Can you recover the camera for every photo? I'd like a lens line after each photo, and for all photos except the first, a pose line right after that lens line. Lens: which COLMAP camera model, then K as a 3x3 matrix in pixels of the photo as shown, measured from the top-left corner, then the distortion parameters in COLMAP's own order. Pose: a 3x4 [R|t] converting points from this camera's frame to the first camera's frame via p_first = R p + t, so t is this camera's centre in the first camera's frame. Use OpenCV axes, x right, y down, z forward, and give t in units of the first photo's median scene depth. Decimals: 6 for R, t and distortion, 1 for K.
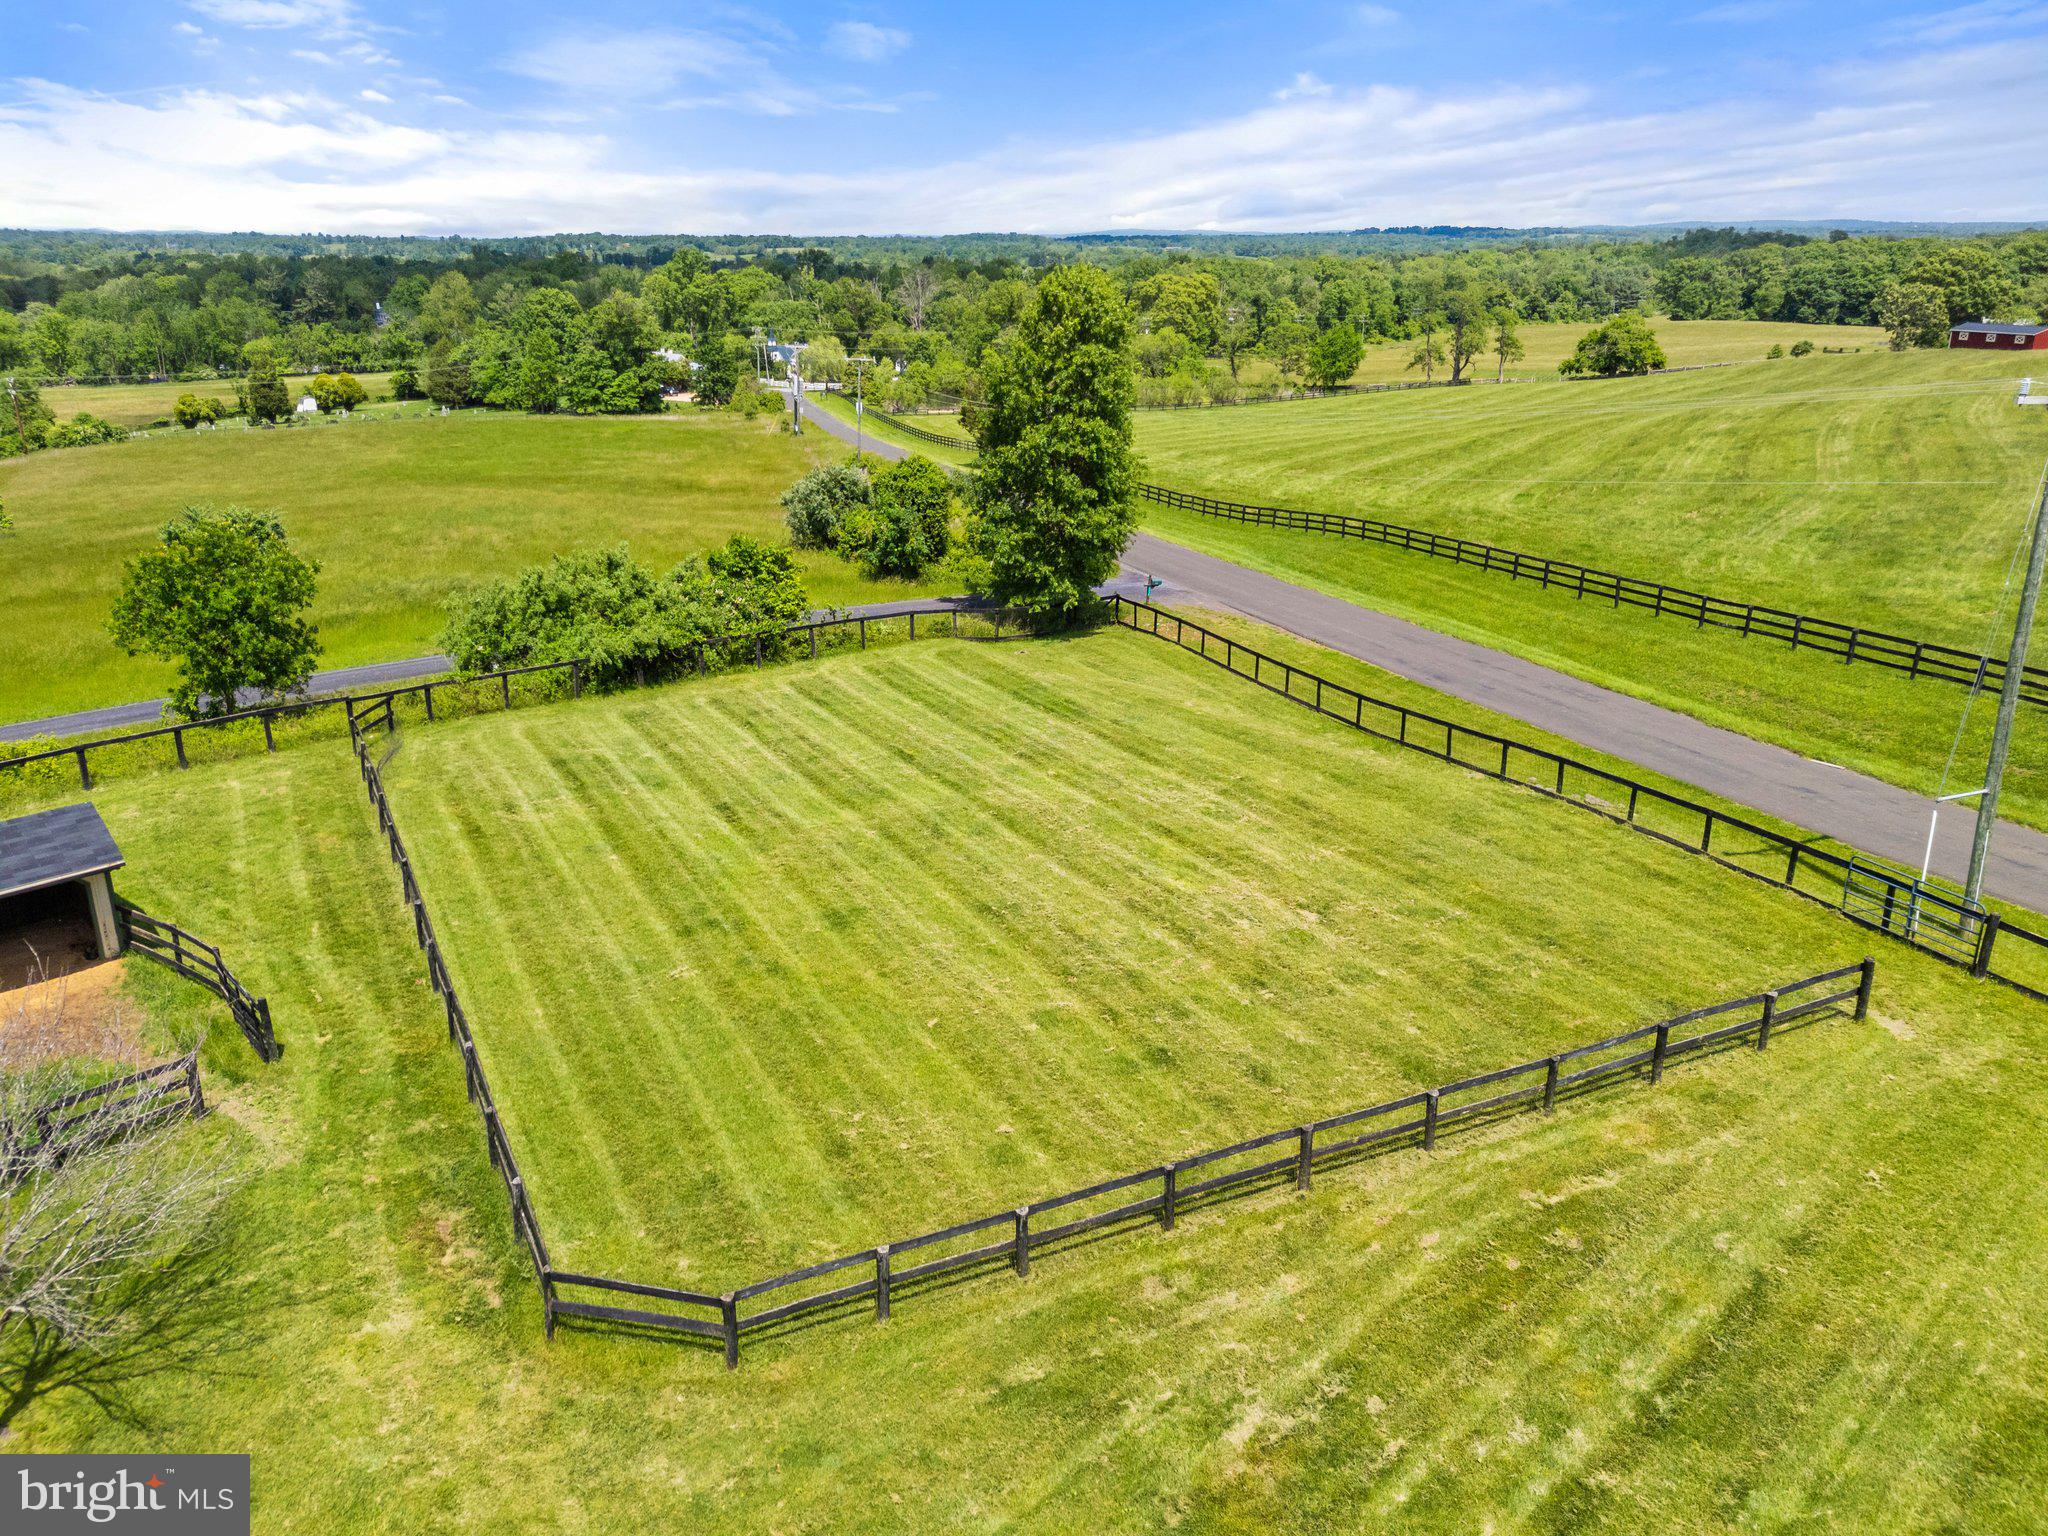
lens RADIAL K [[1474.3, 0, 1024.0], [0, 1474.3, 768.0], [0, 0, 1]] dist [0.091714, -0.114013]
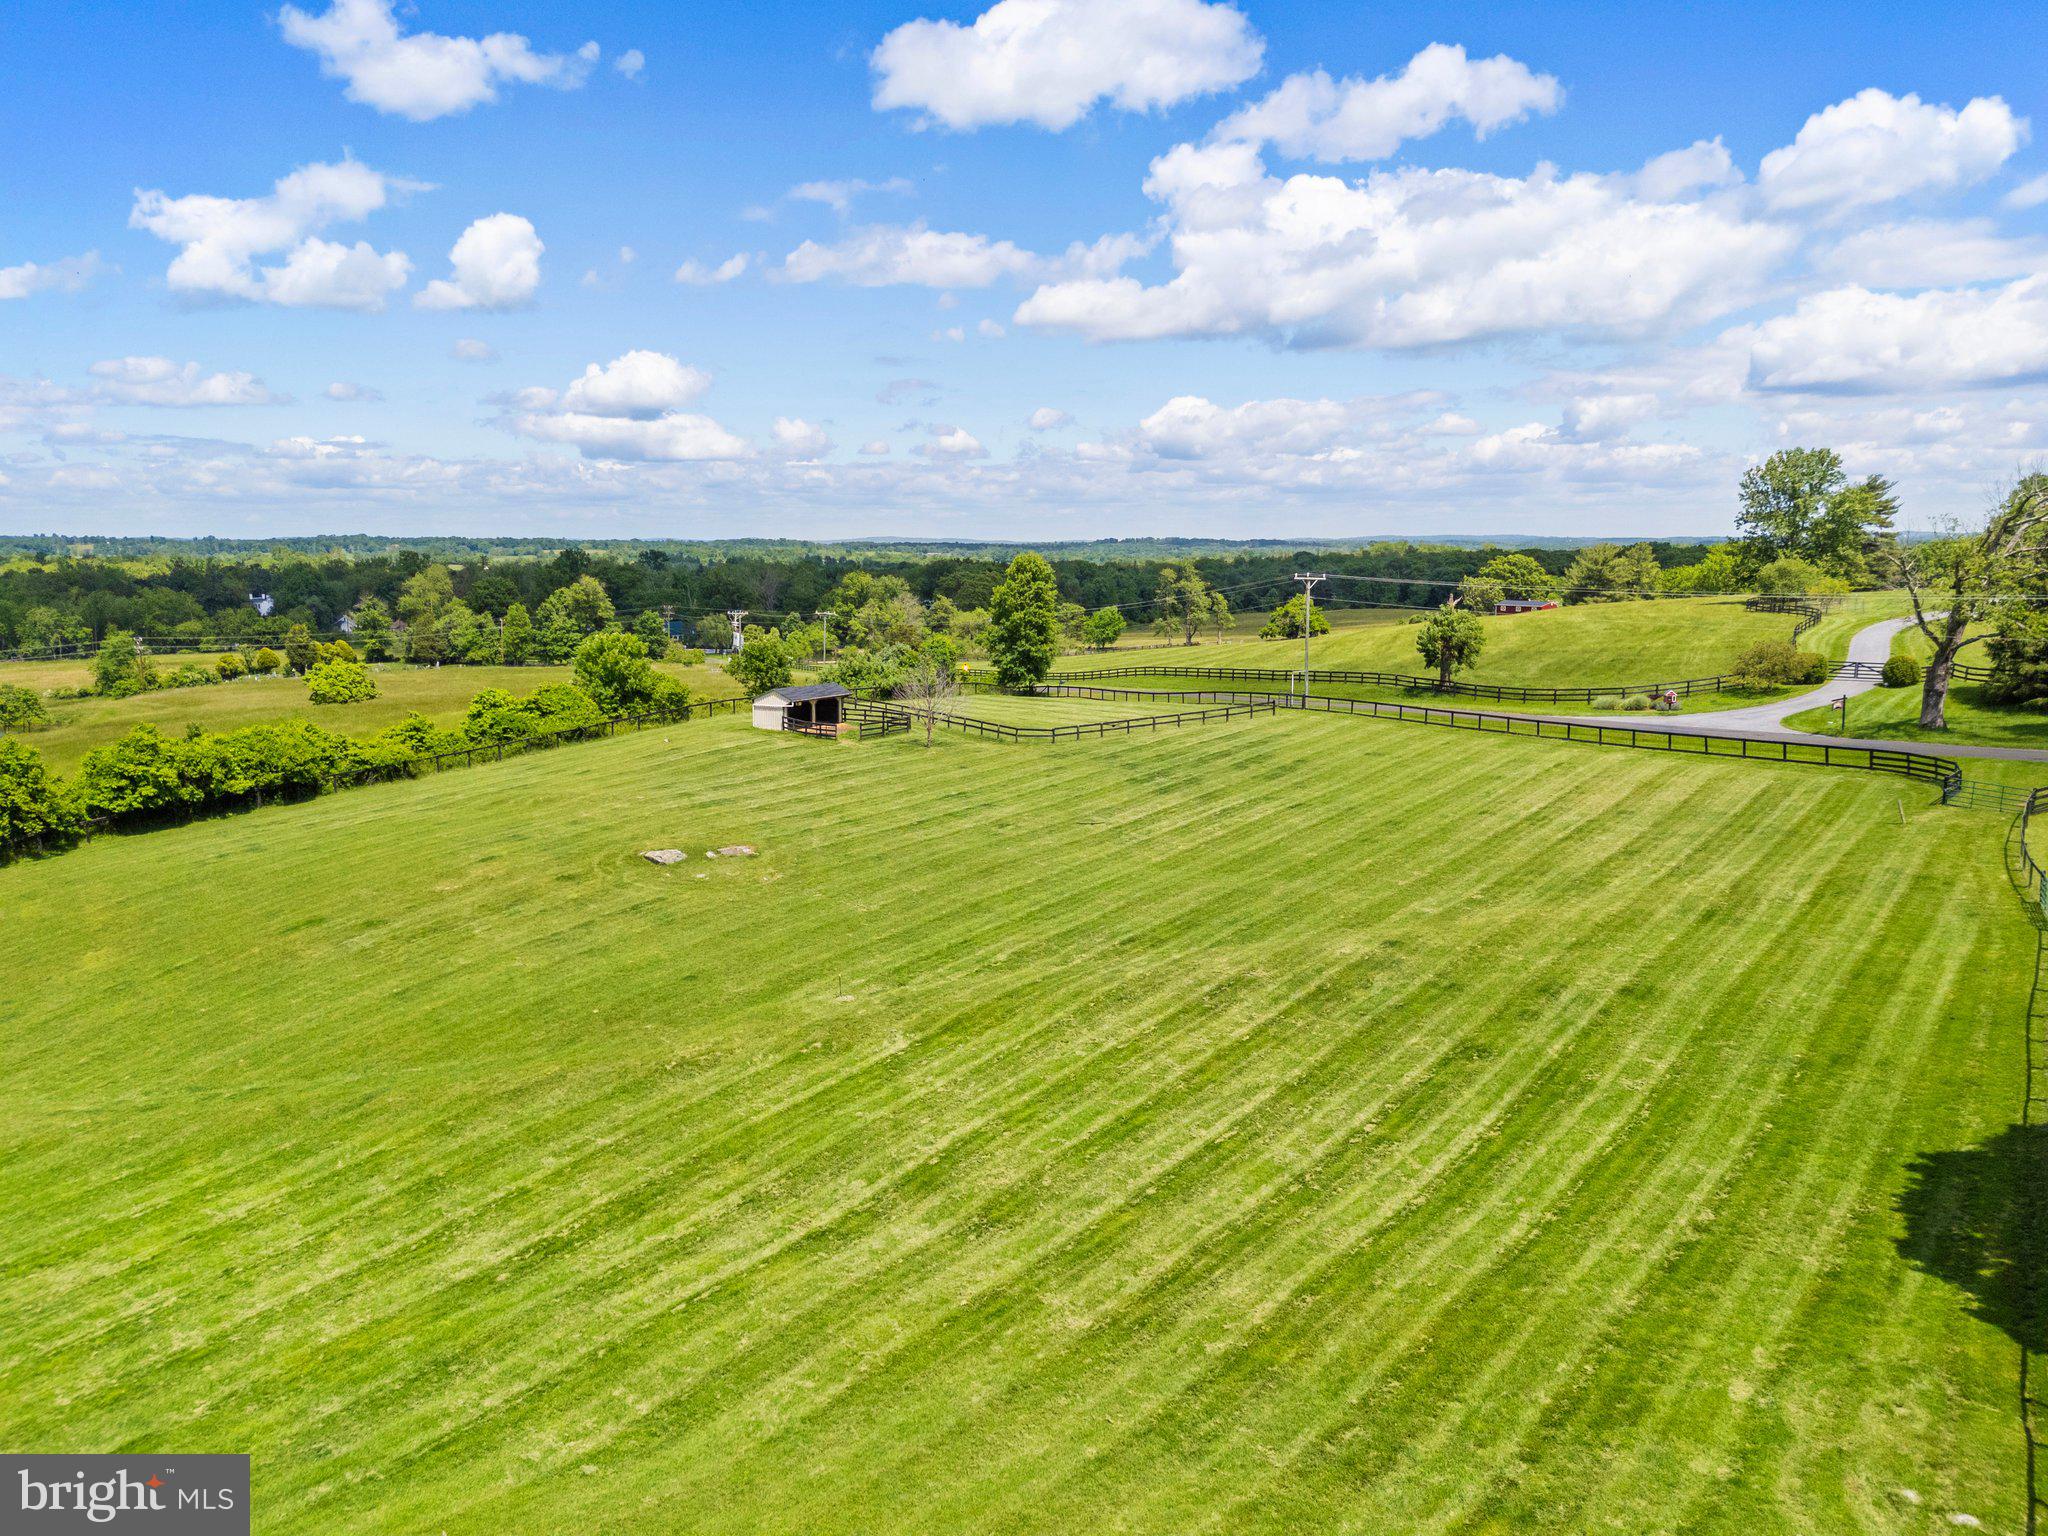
lens RADIAL K [[1474.3, 0, 1024.0], [0, 1474.3, 768.0], [0, 0, 1]] dist [0.091714, -0.114013]
pose [[0.987487, -0.016335, 0.156850, -0.084138], [0.045955, 0.981261, -0.187125, 0.109774], [-0.150854, 0.191992, 0.969733, -0.304507]]
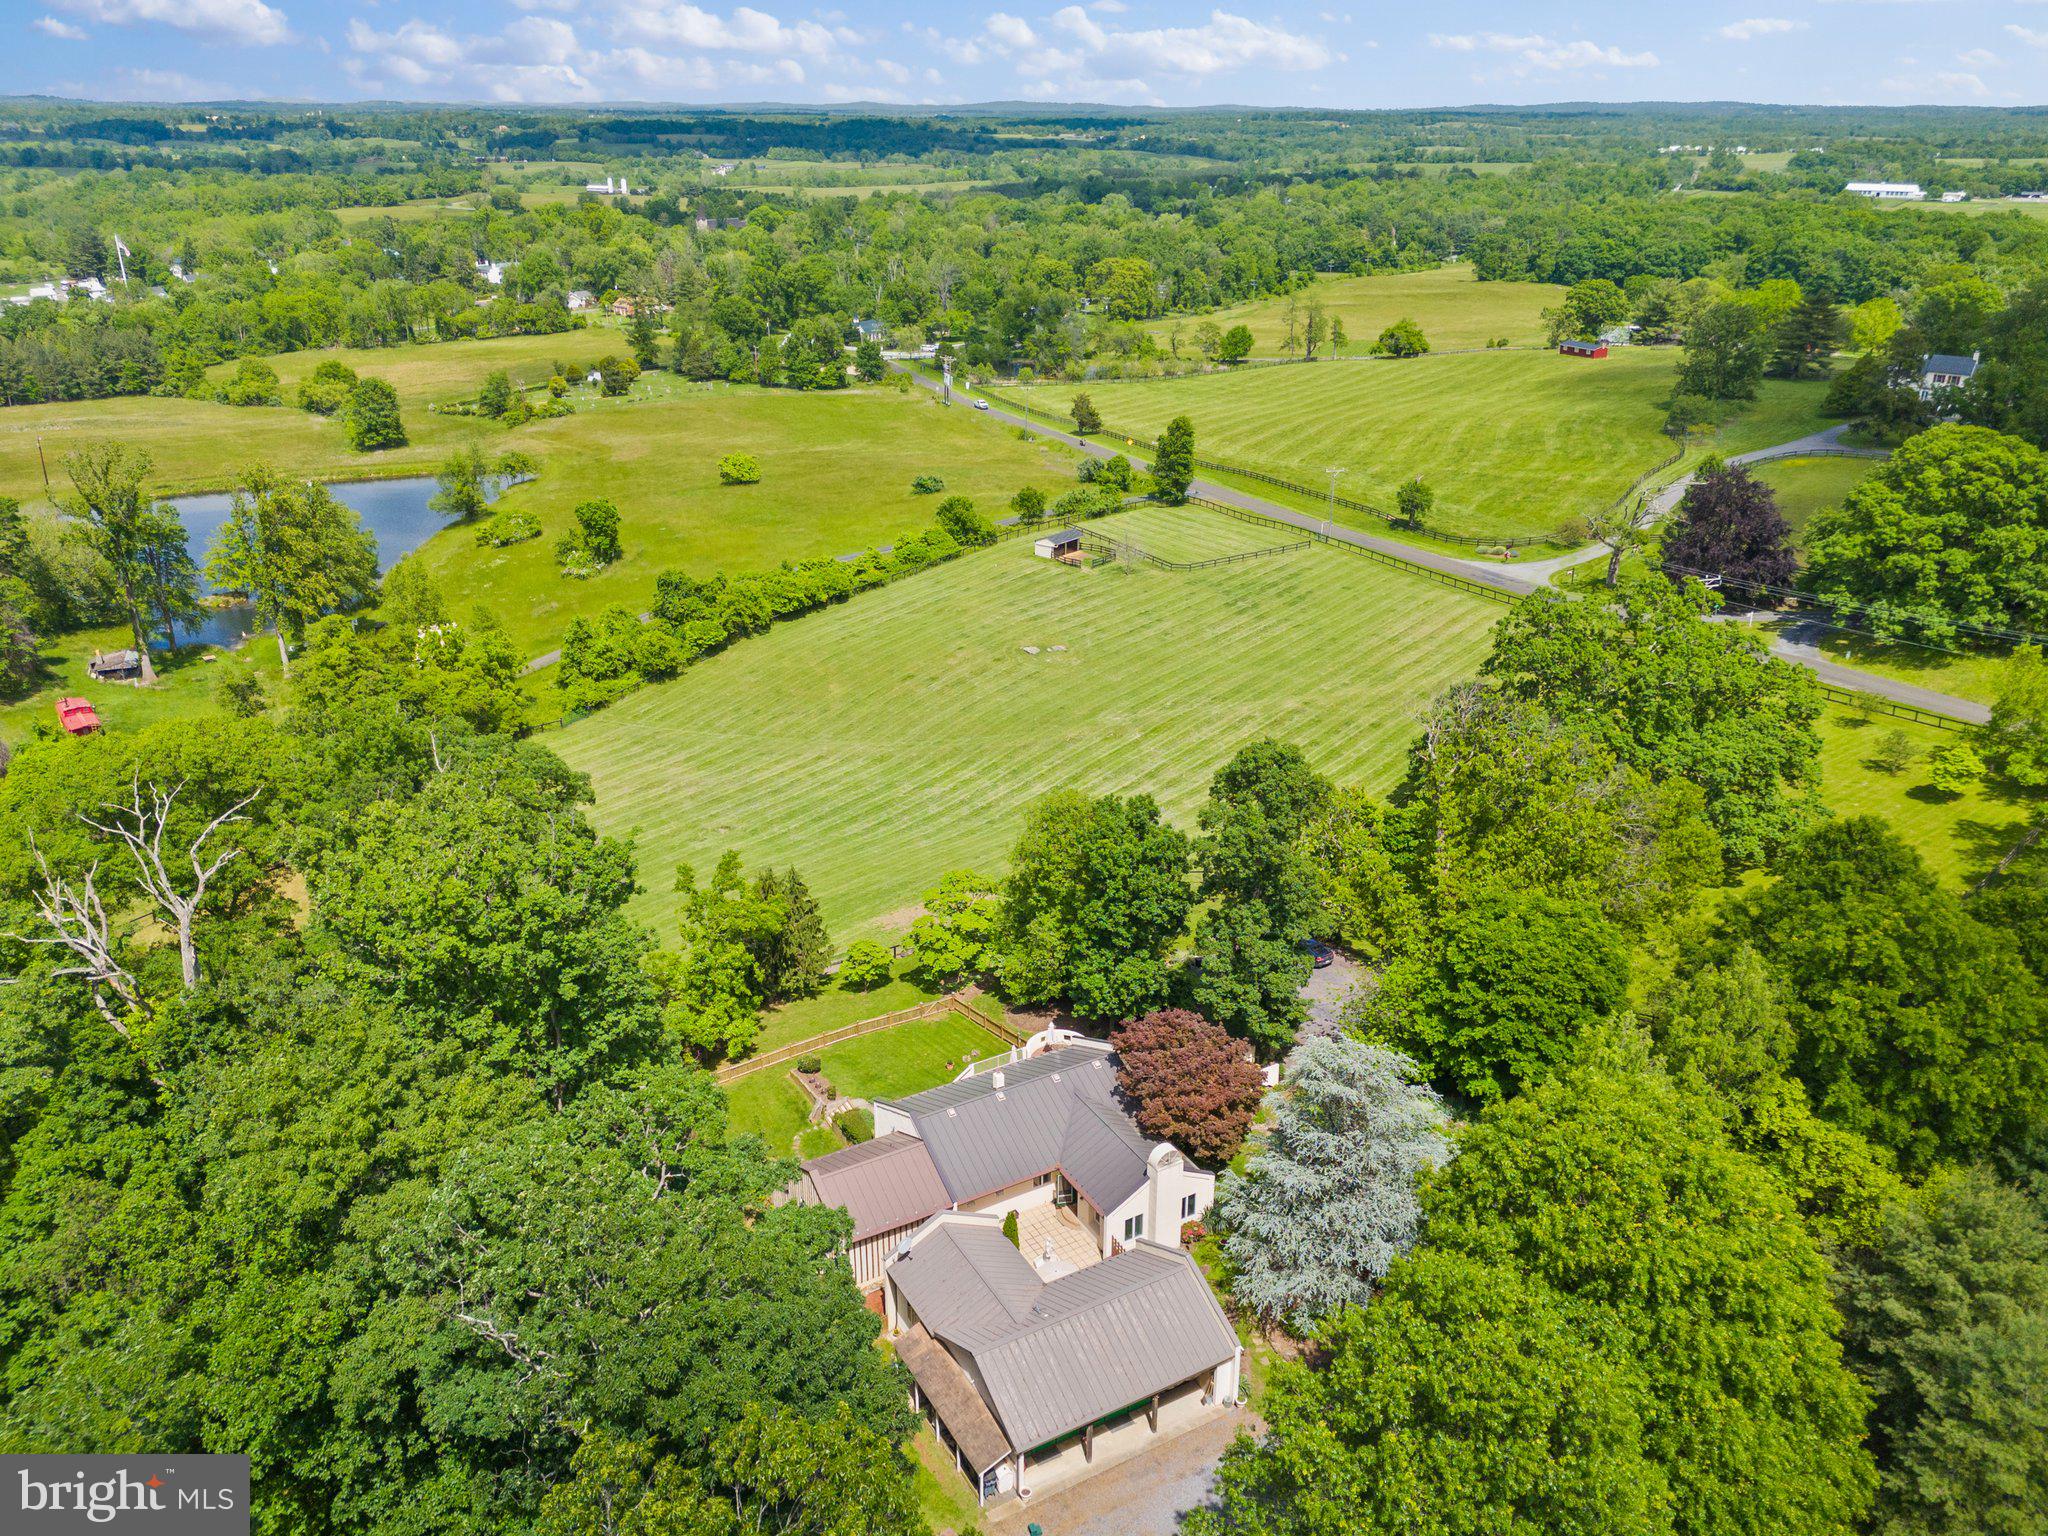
lens RADIAL K [[1541.9, 0, 1002.3], [0, 1541.9, 770.9], [0, 0, 1]] dist [0.112212, -0.205961]
pose [[0.998002, -0.022671, 0.058973, -0.164650], [0.018833, 0.997718, 0.064842, 0.080391], [-0.060308, -0.063602, 0.996151, -0.743629]]
